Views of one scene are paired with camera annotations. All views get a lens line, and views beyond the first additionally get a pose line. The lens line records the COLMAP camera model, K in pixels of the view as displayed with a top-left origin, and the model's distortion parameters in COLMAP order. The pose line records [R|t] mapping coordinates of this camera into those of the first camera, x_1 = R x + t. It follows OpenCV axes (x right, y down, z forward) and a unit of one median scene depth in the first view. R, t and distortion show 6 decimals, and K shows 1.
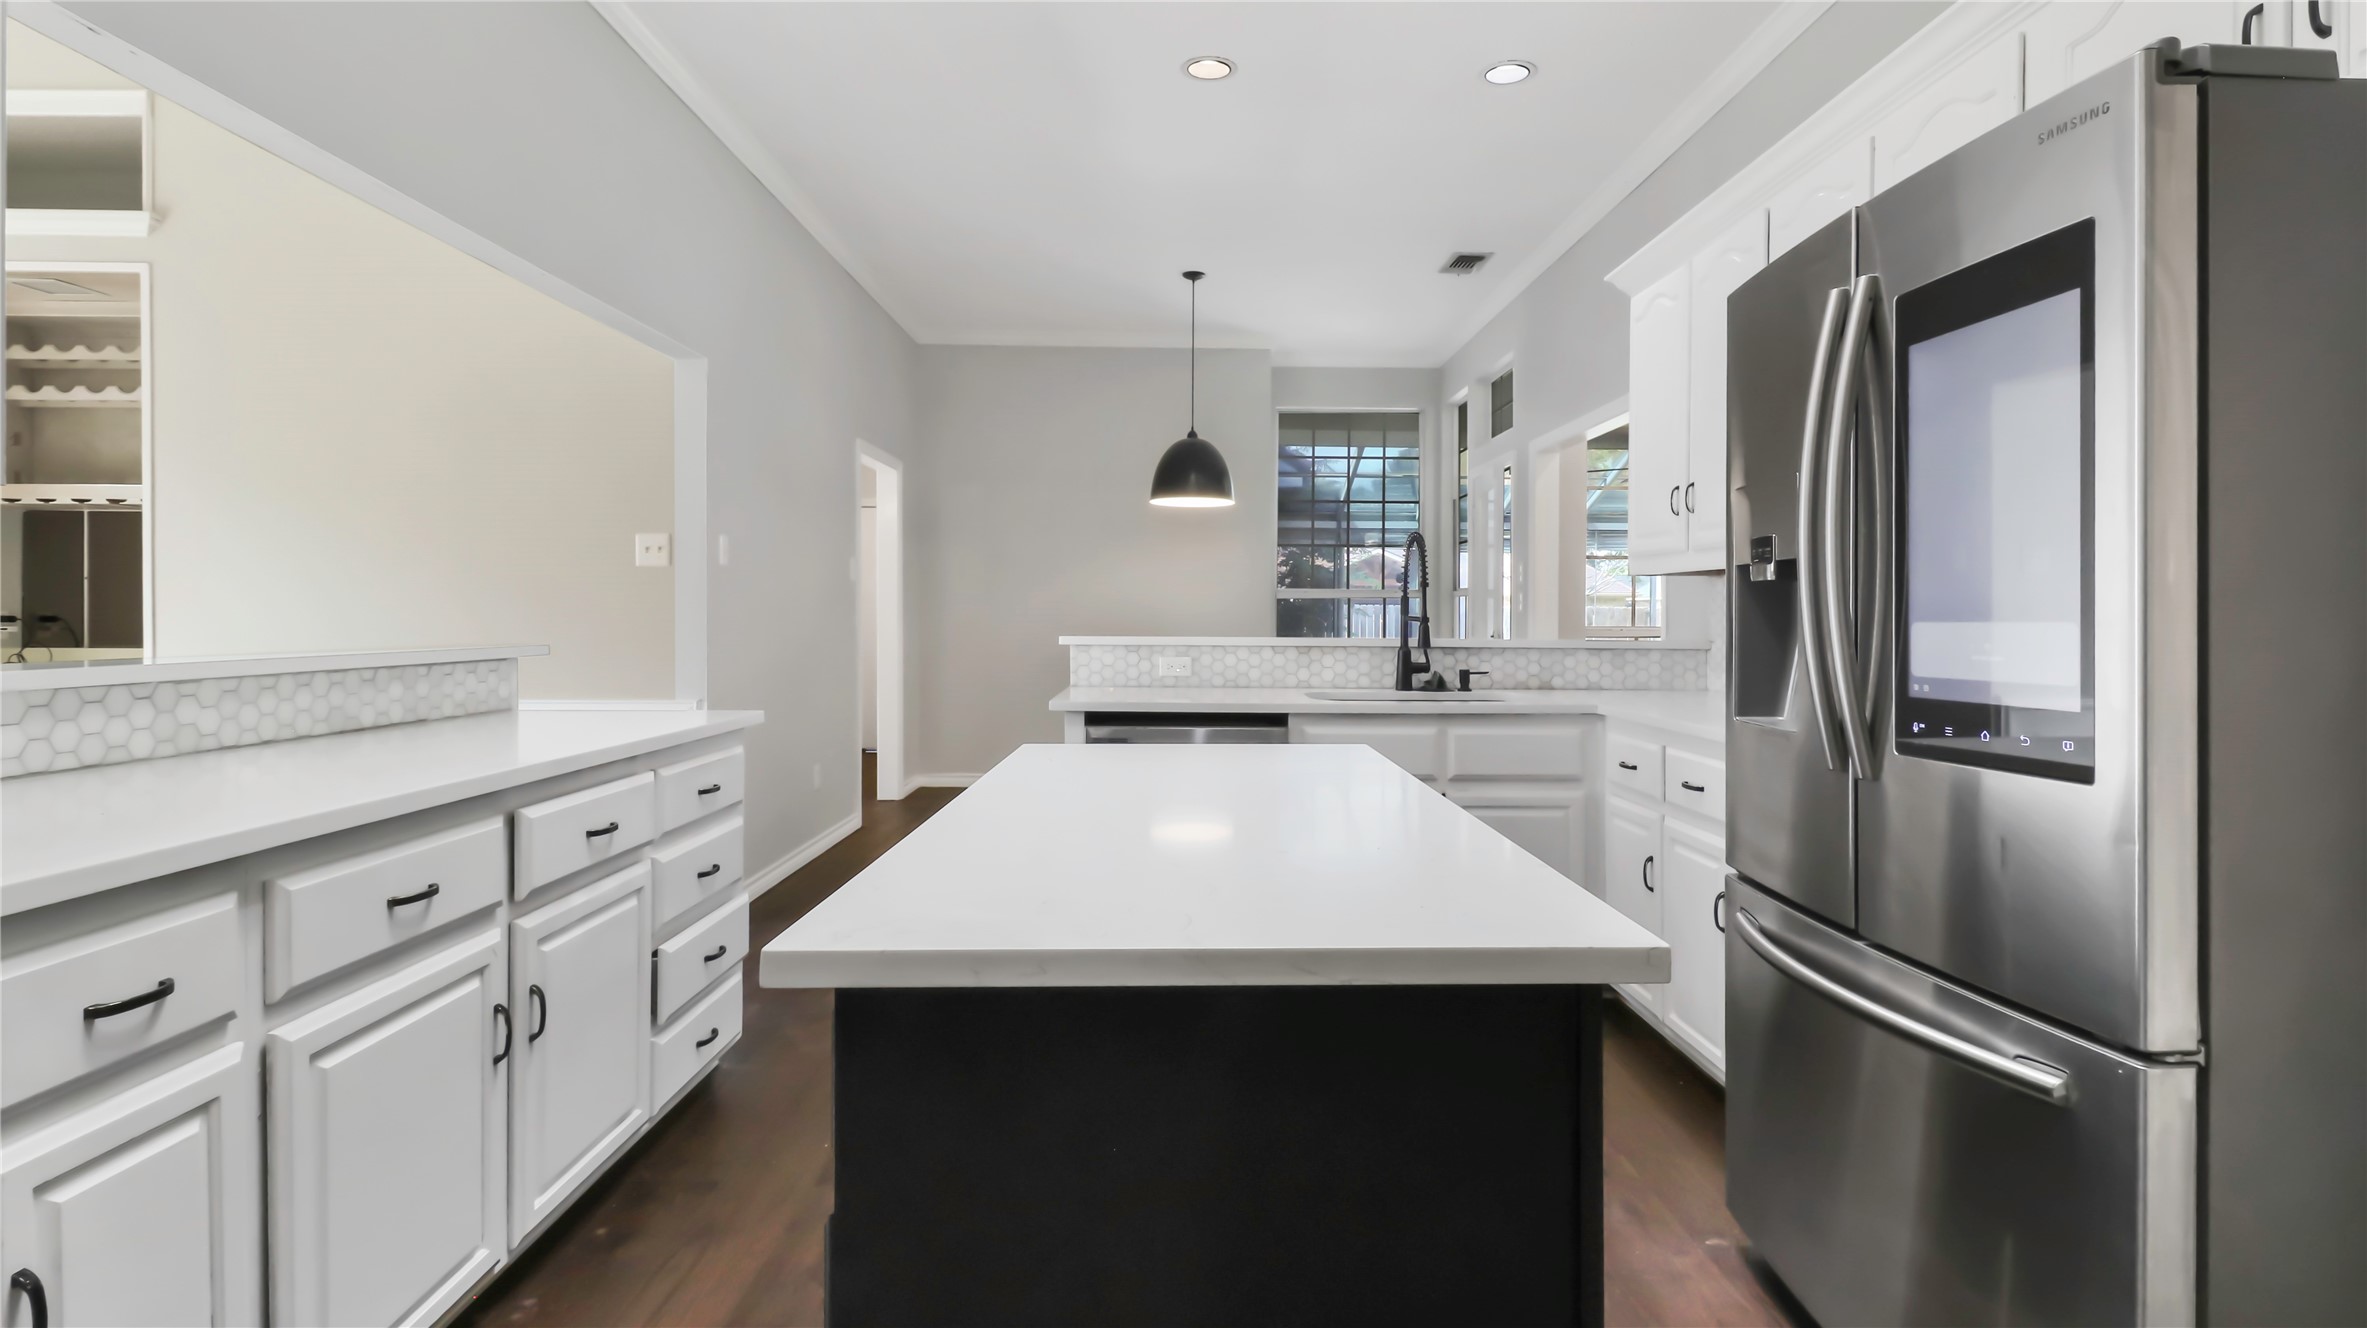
lens RADIAL K [[1124.4, 0, 1199.1], [0, 1124.4, 646.0], [0, 0, 1]] dist [0.010124, -0.006991]
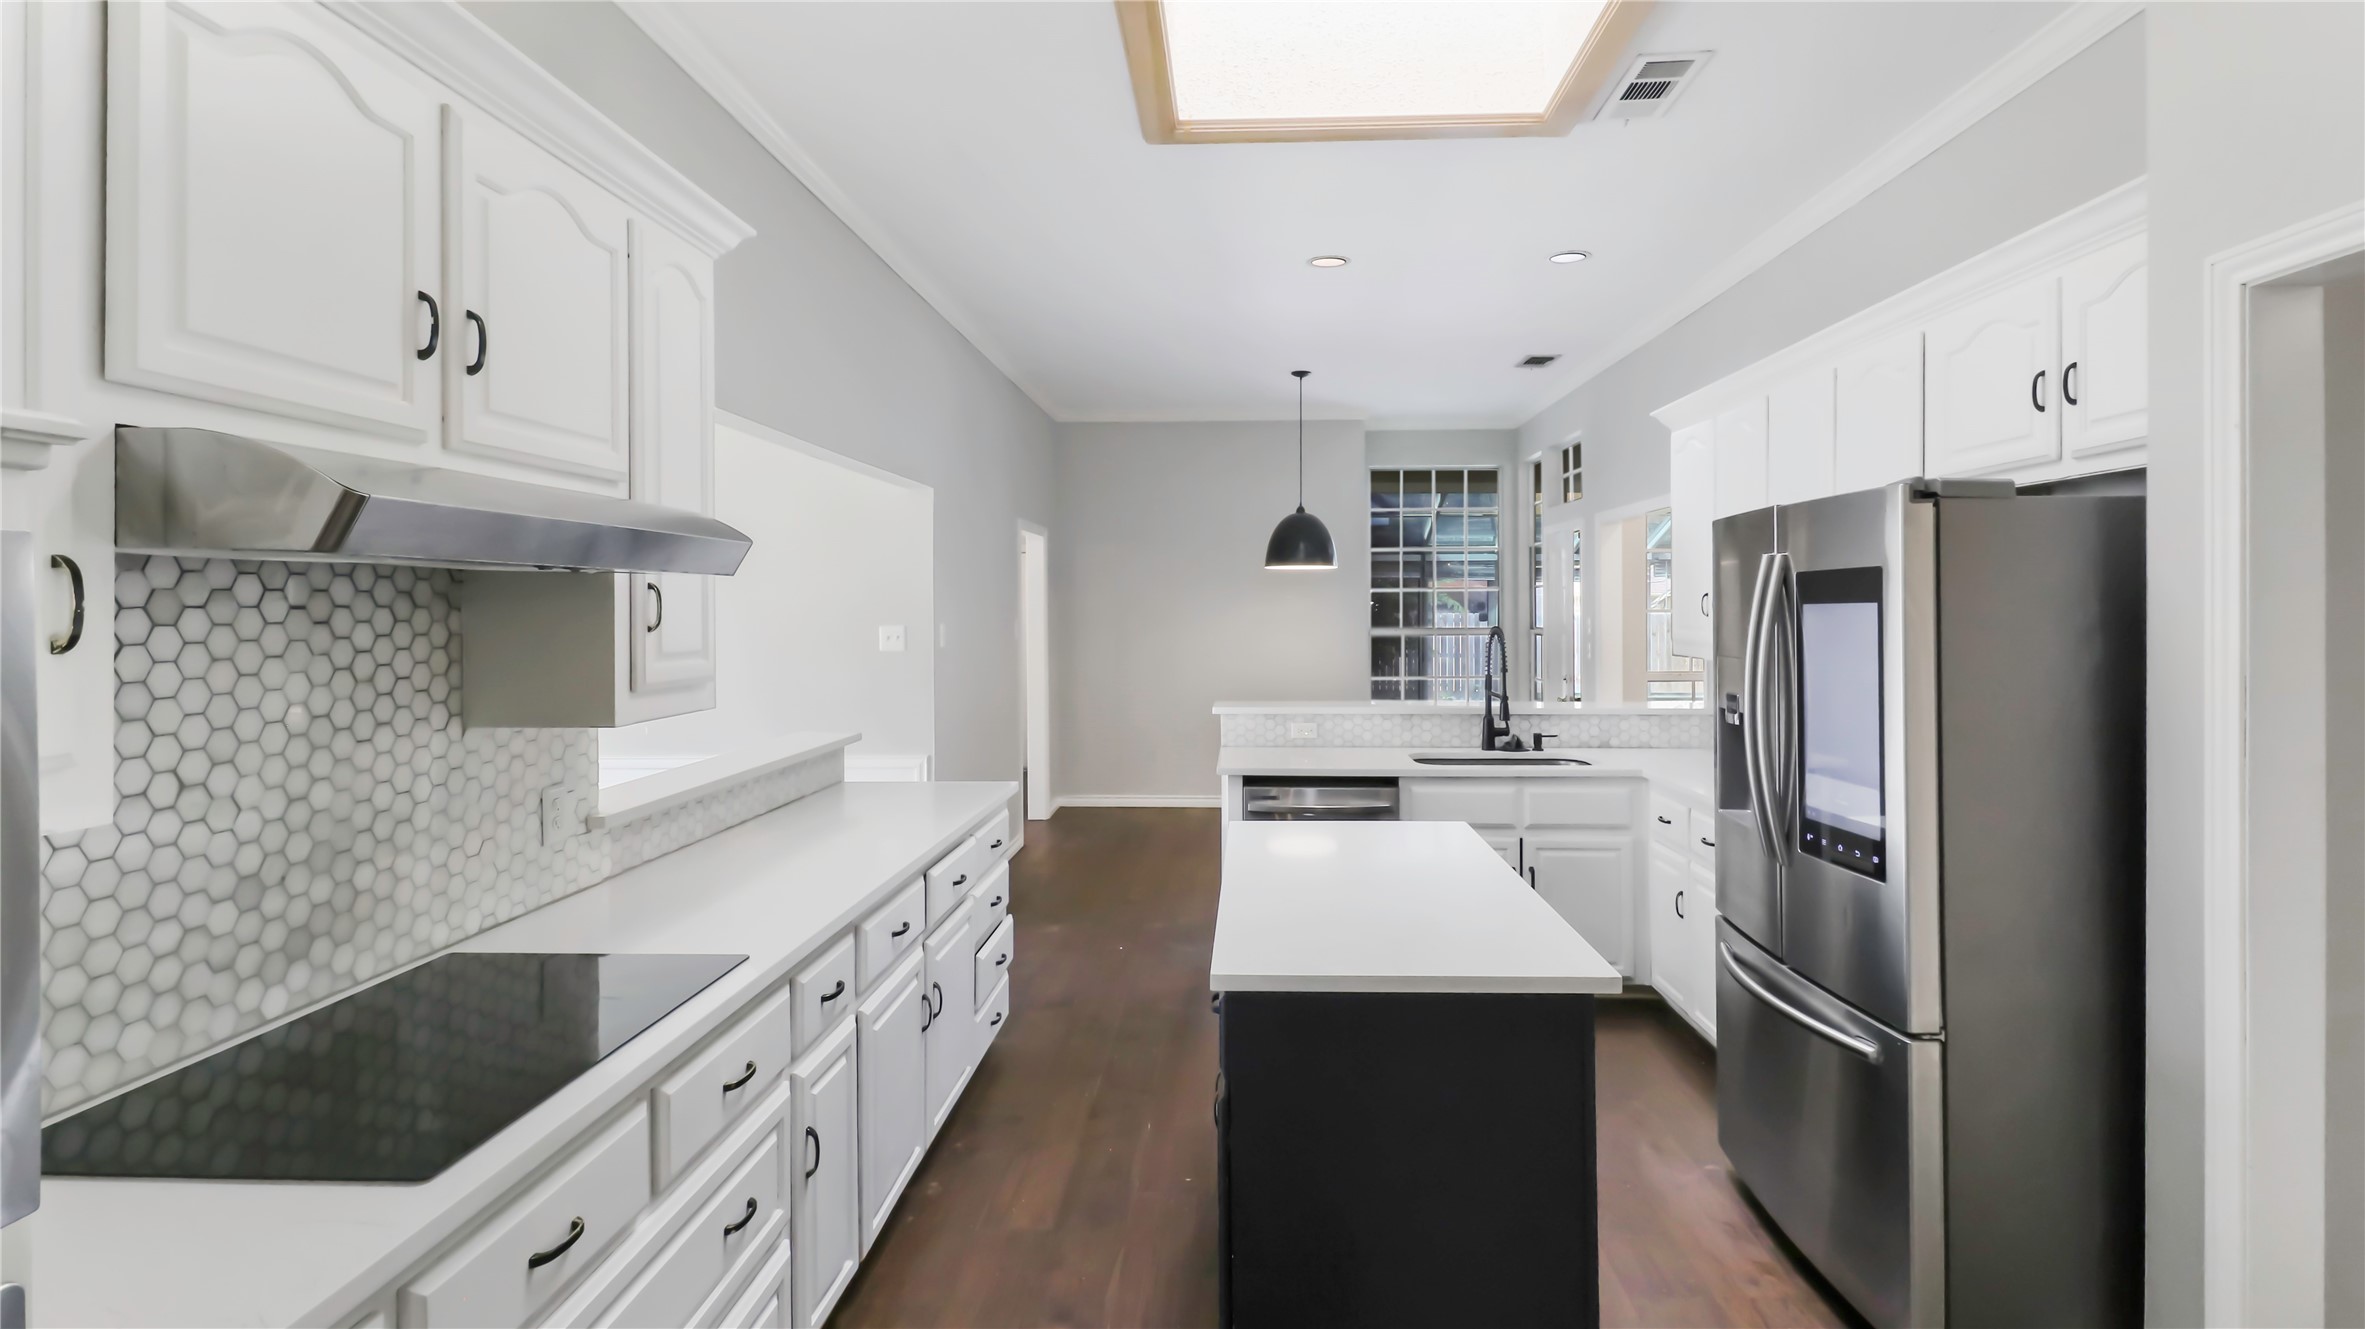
lens RADIAL K [[1123.4, 0, 1205.6], [0, 1123.4, 635.1], [0, 0, 1]] dist [0.010124, -0.006991]
pose [[0.998075, -0.008038, -0.061495, -0.053310], [0.007784, 0.999960, -0.004382, -0.084565], [0.061528, 0.003895, 0.998098, -0.264683]]
